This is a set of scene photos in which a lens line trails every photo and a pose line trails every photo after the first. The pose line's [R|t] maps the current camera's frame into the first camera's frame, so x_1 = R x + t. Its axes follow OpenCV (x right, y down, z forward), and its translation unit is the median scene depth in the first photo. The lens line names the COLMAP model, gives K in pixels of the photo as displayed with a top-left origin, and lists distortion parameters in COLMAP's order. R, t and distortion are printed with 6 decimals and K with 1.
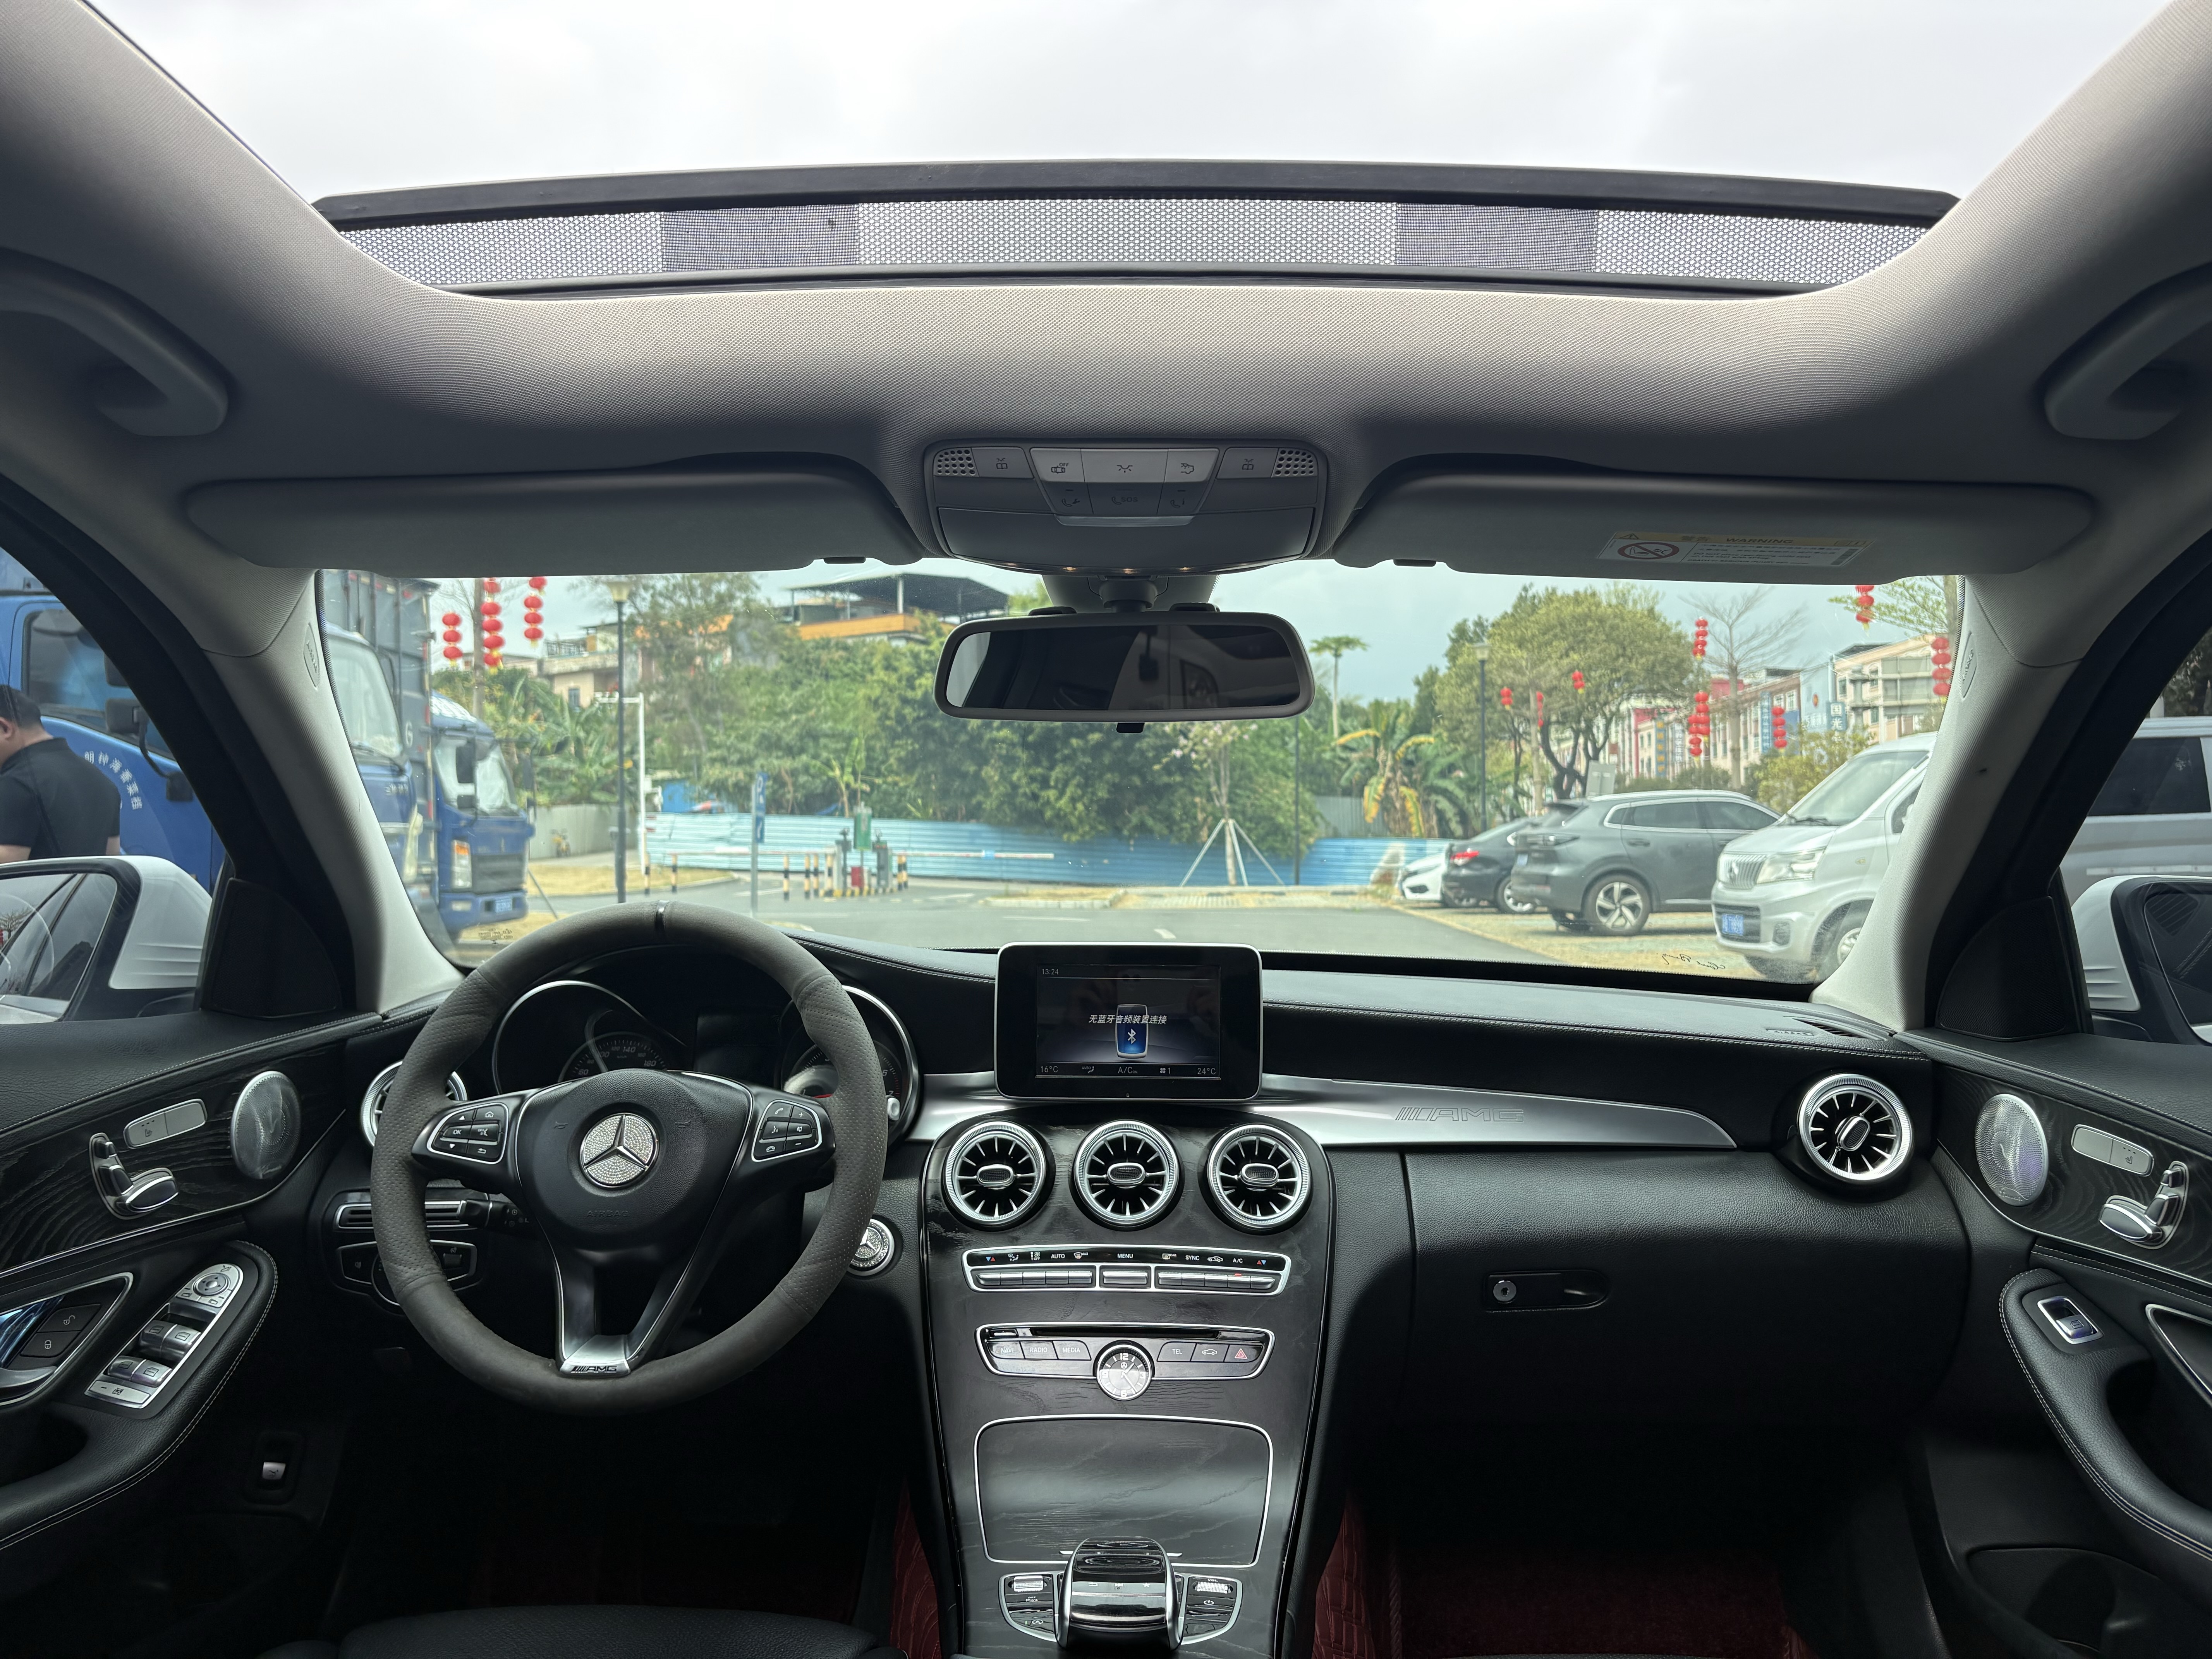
lens RADIAL K [[1684.3, 0, 1108.5], [0, 1684.3, 843.1], [0, 0, 1]] dist [0.090085, -0.155183]
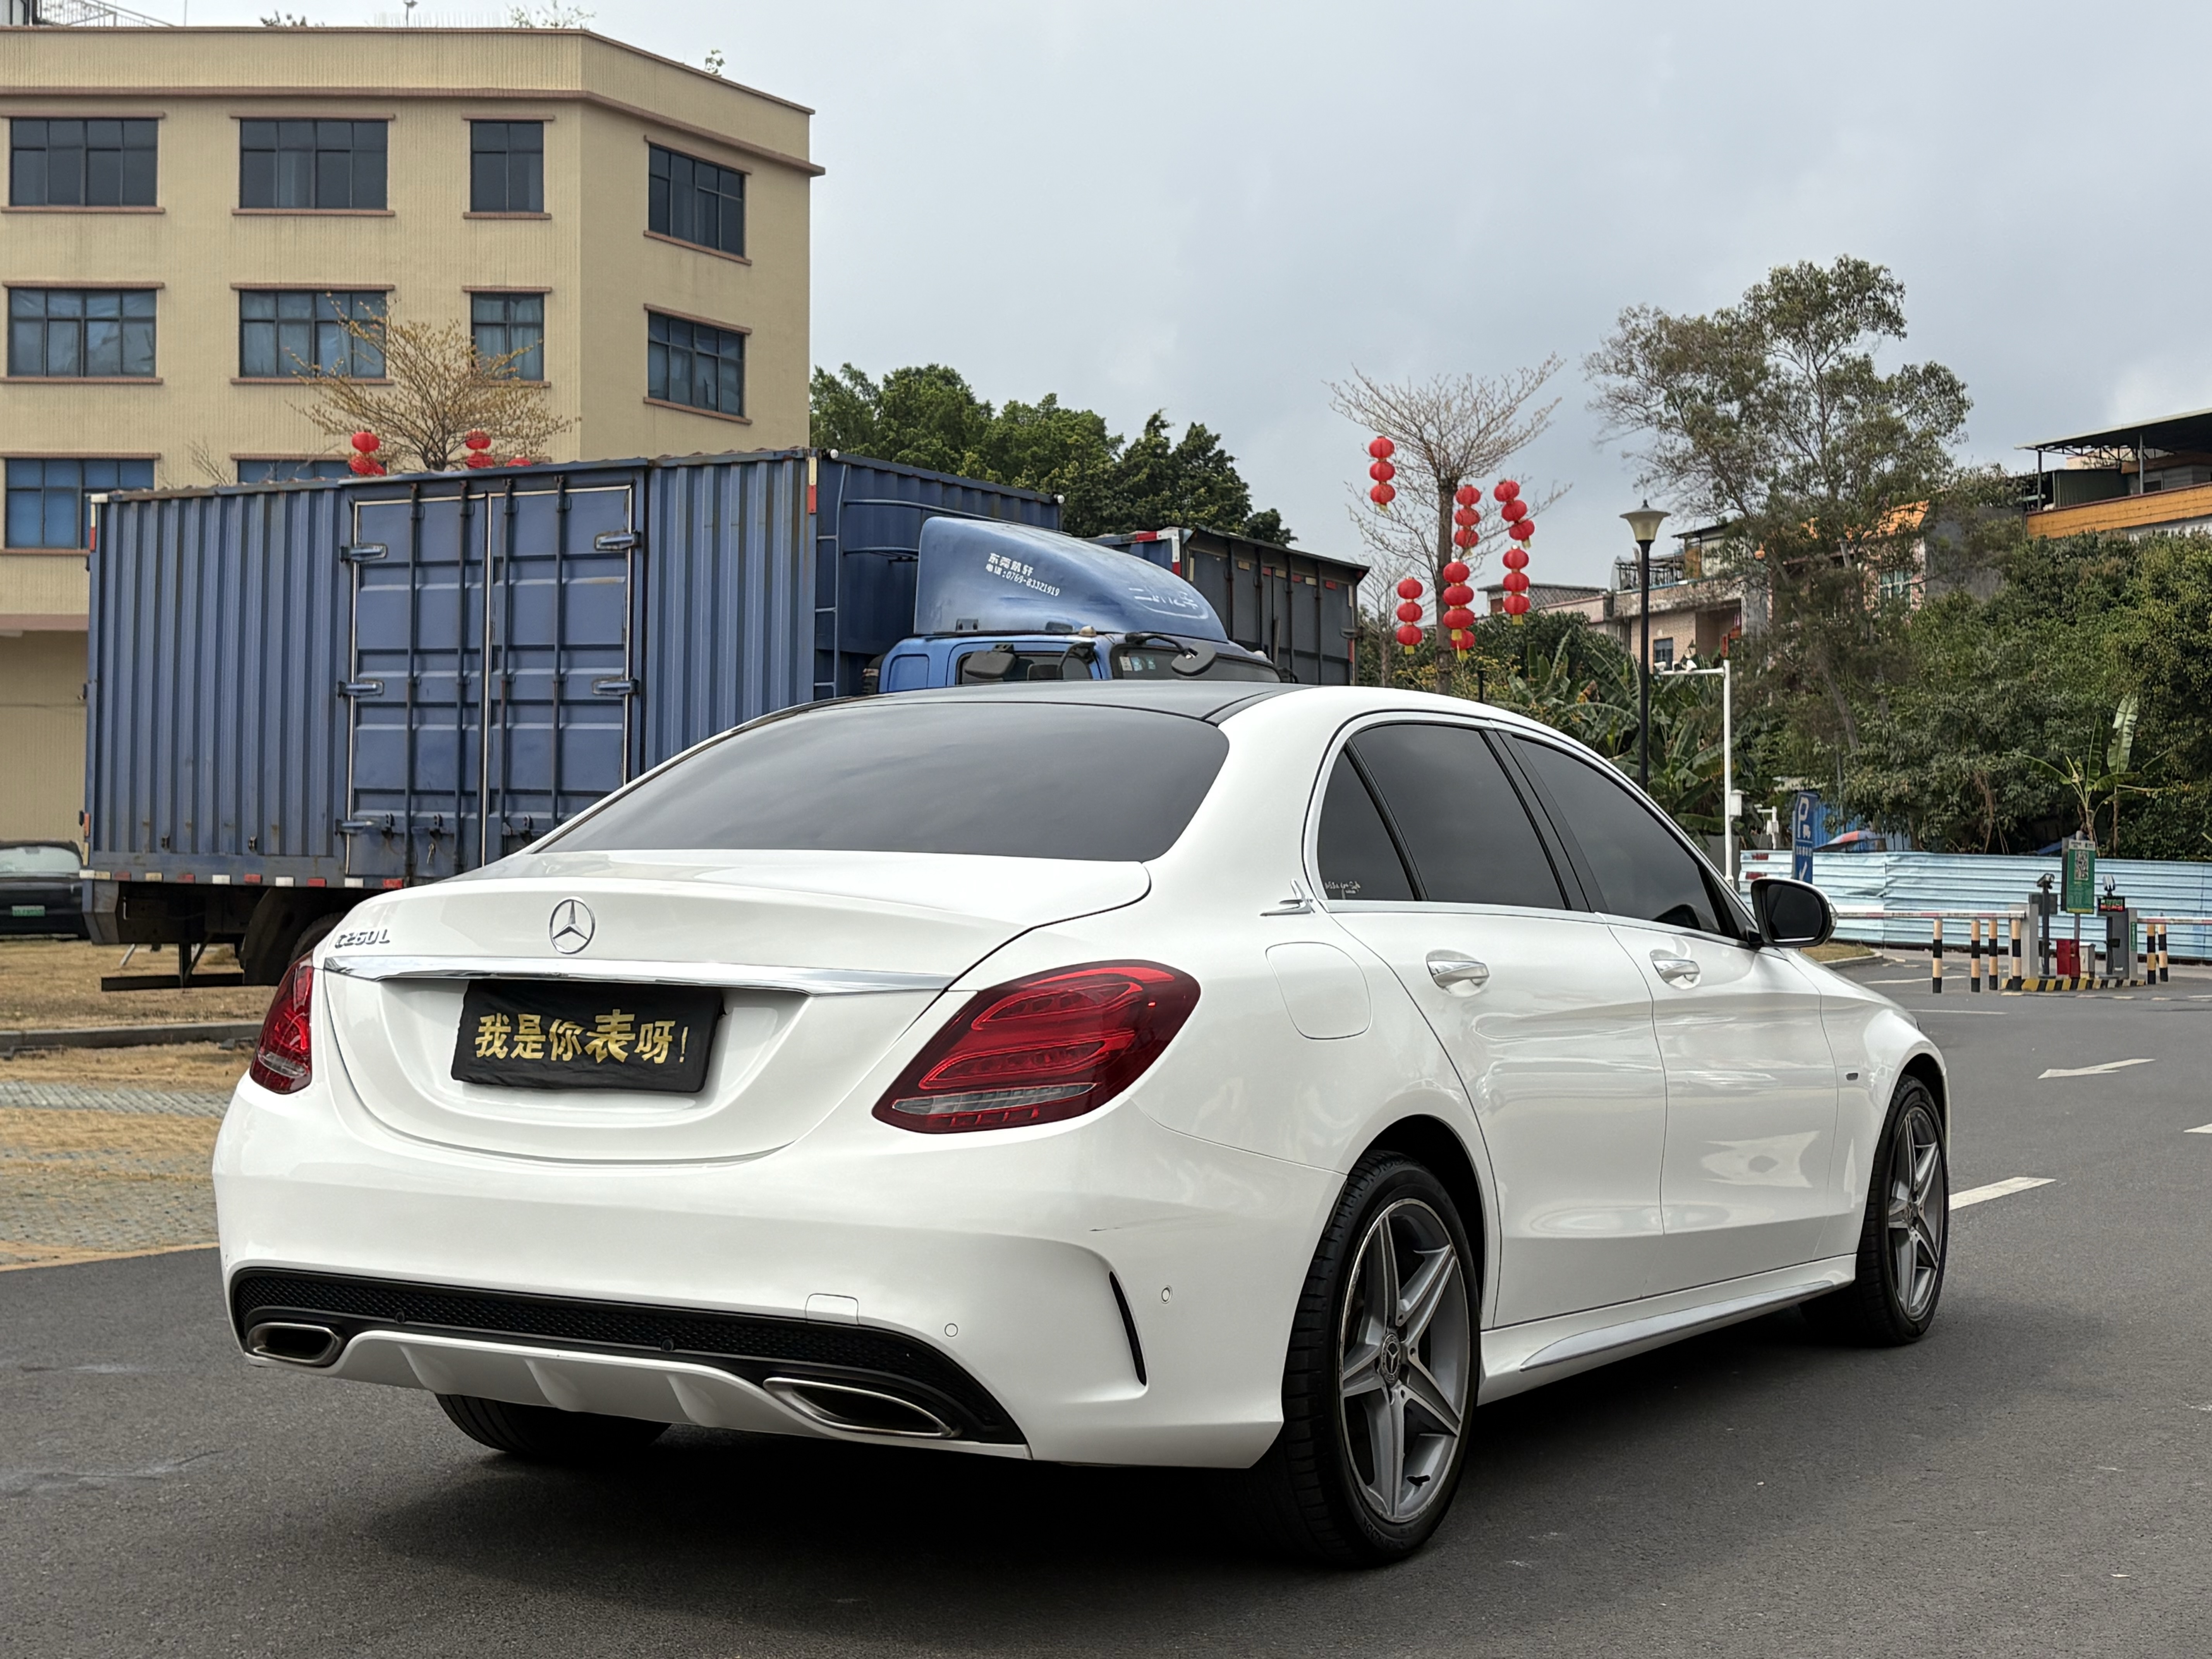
lens RADIAL K [[3090.3, 0, 1111.8], [0, 3090.3, 888.0], [0, 0, 1]] dist [0.217562, -0.545378]
pose [[0.882784, 0.006245, -0.469738, 0.137874], [-0.008634, 0.999958, -0.002931, 0.003816], [0.469700, 0.006643, 0.882801, -0.257801]]
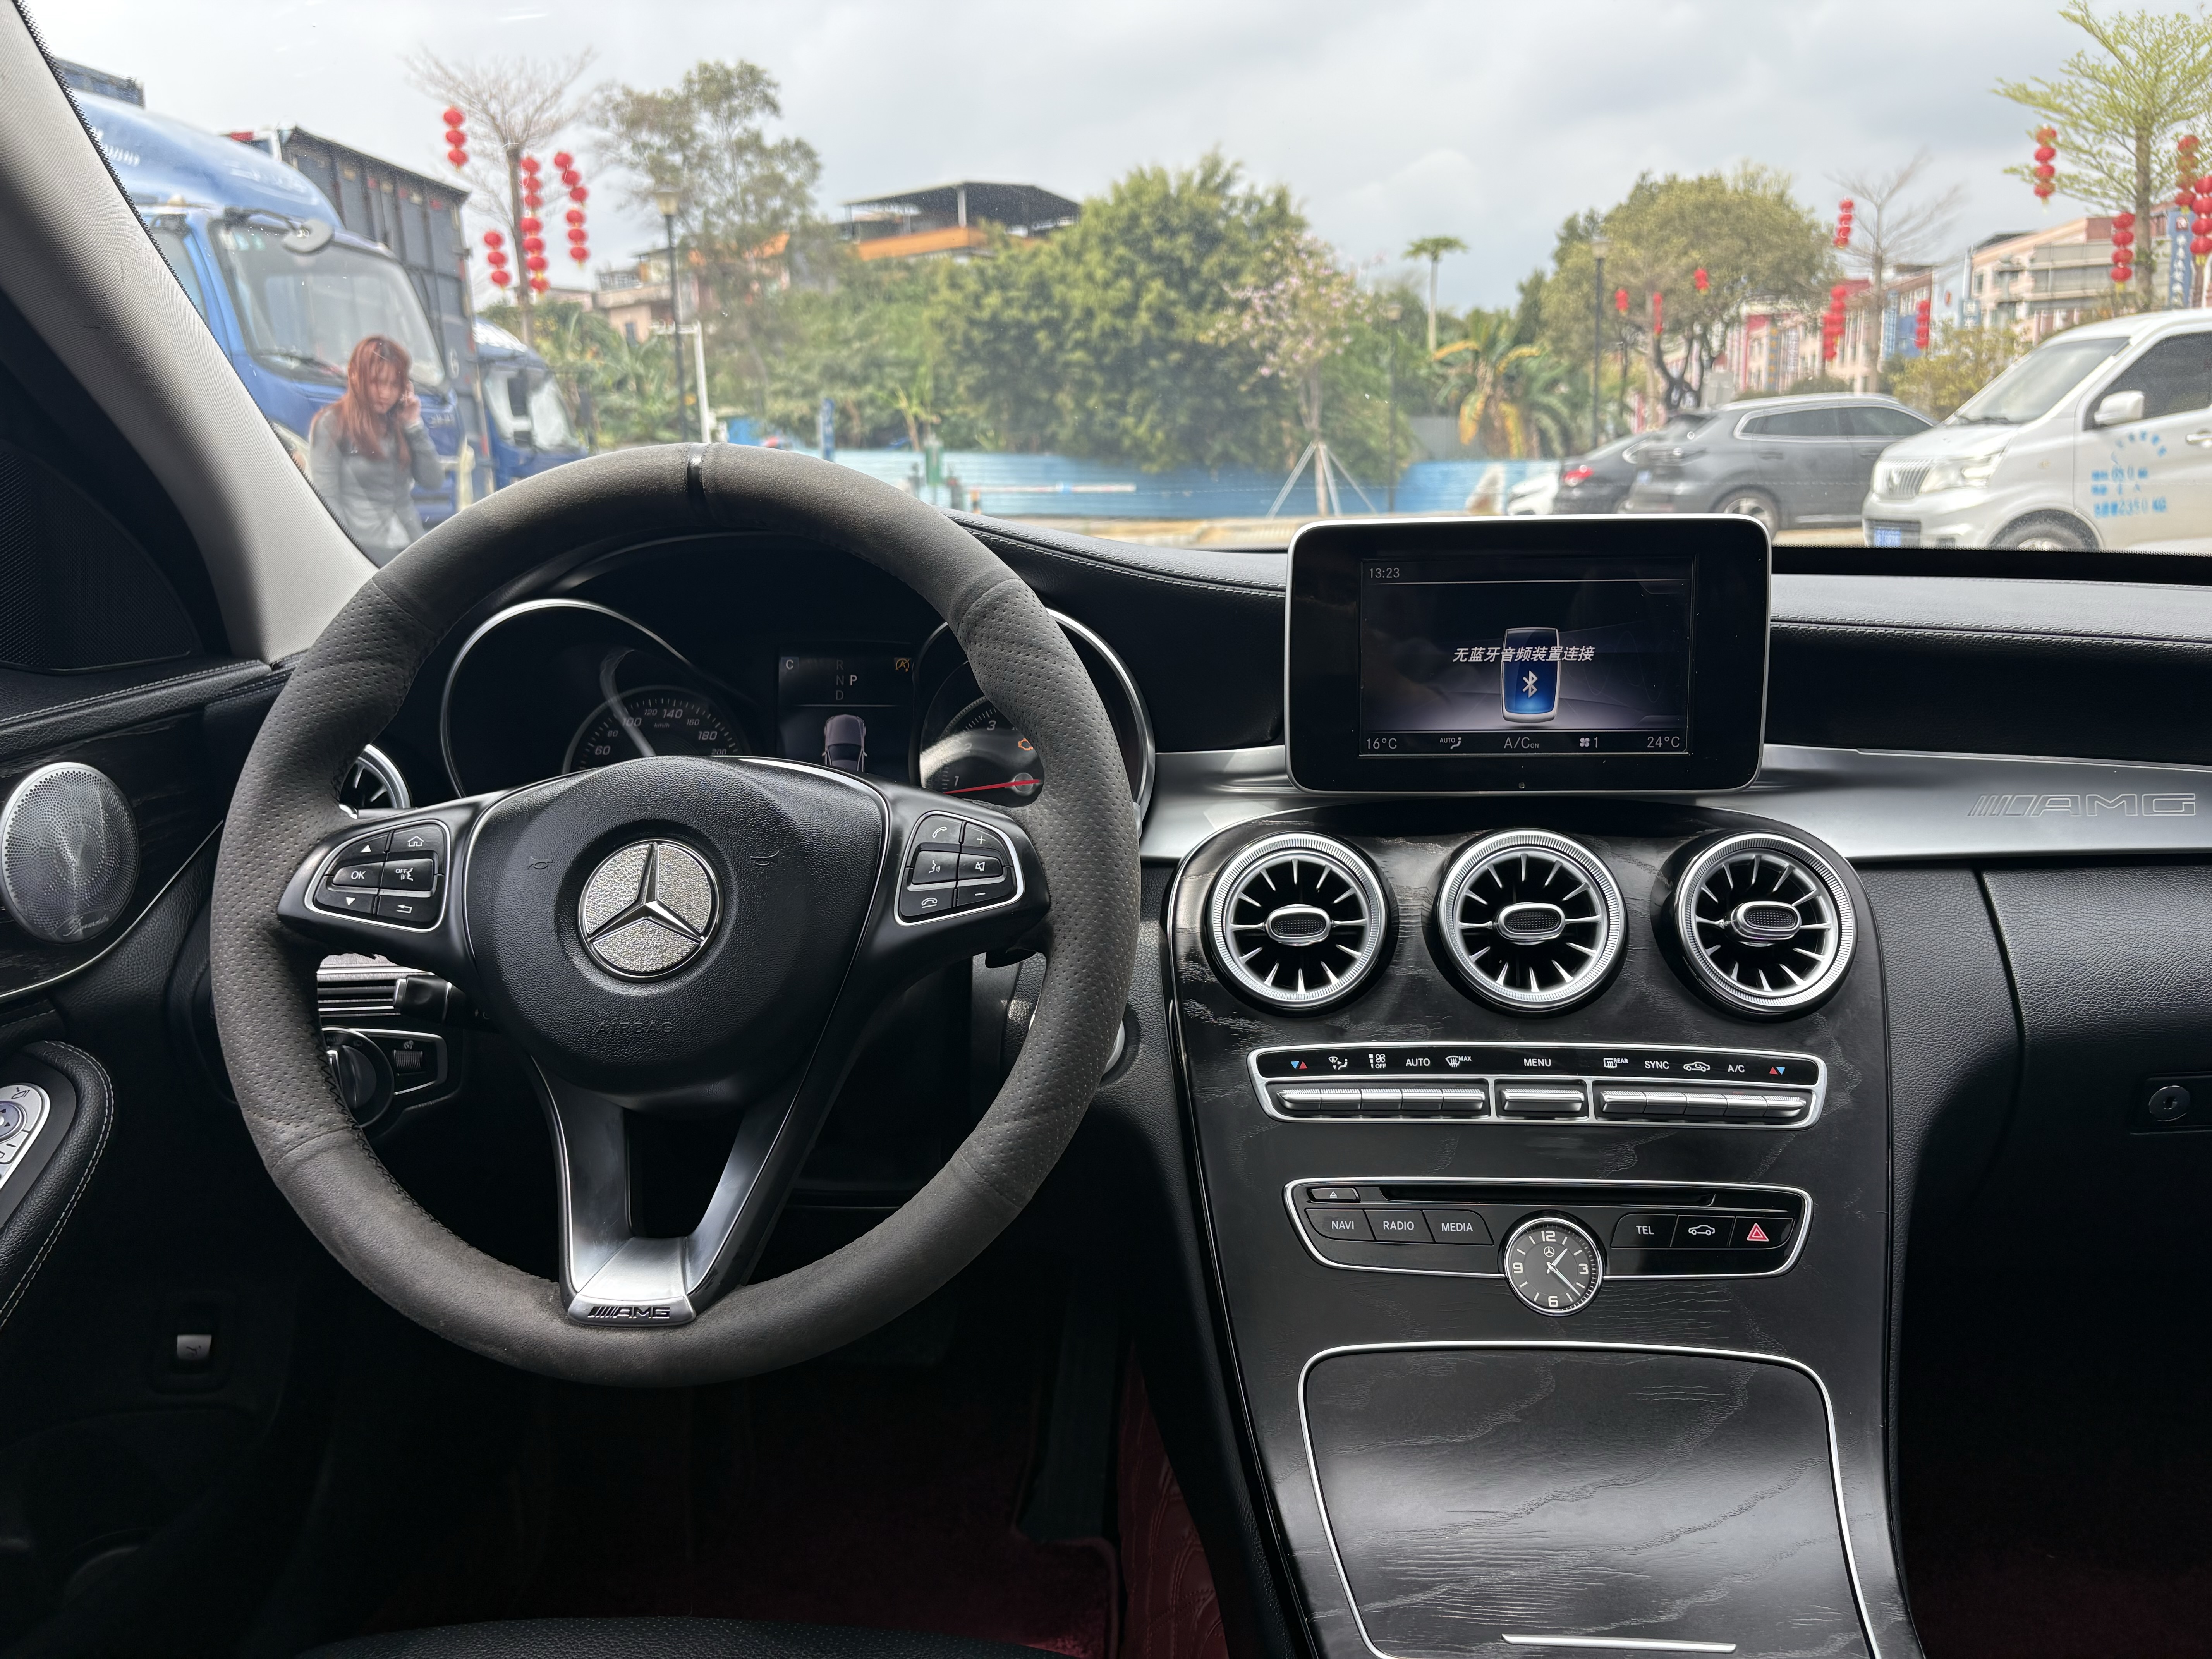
lens RADIAL K [[1704.1, 0, 1104.5], [0, 1704.1, 841.8], [0, 0, 1]] dist [0.016904, -0.001252]
pose [[0.998700, -0.011427, -0.049668, -0.006946], [0.021587, 0.977648, 0.209136, 0.002987], [0.046168, -0.209936, 0.976624, 0.028682]]
